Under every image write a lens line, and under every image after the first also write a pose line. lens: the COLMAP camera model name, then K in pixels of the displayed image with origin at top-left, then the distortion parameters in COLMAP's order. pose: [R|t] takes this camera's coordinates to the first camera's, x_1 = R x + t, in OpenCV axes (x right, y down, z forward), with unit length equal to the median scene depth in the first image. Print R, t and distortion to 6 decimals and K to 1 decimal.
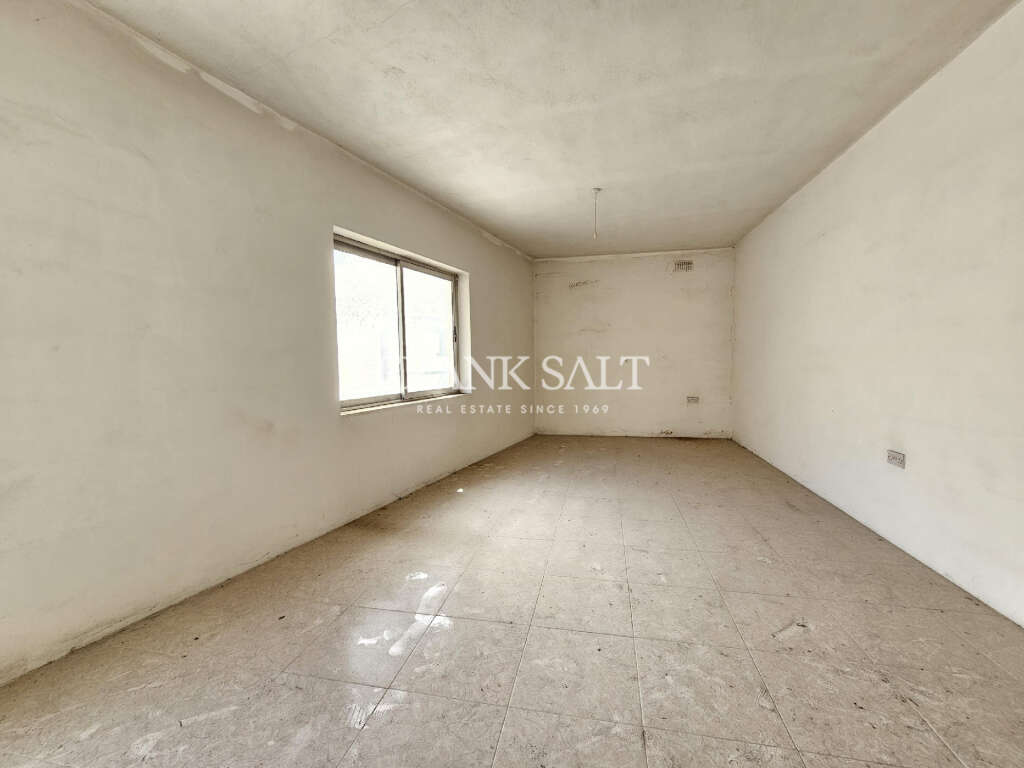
lens RADIAL K [[416.1, 0, 517.3], [0, 416.1, 381.1], [0, 0, 1]] dist [0.003614, -0.000230]
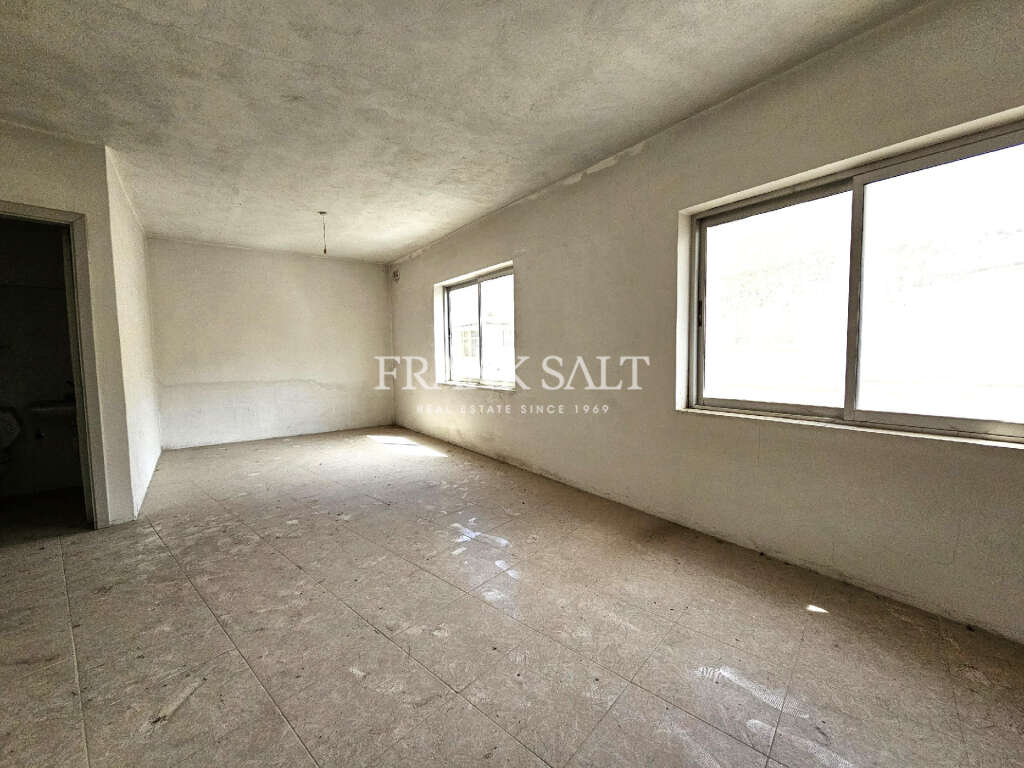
lens RADIAL K [[416.1, 0, 517.3], [0, 416.1, 381.1], [0, 0, 1]] dist [0.003614, -0.000230]
pose [[-0.481434, 0.085240, -0.872327, 0.746875], [-0.025090, 0.993512, 0.110929, -0.104112], [0.876123, 0.075292, -0.476172, 1.442361]]
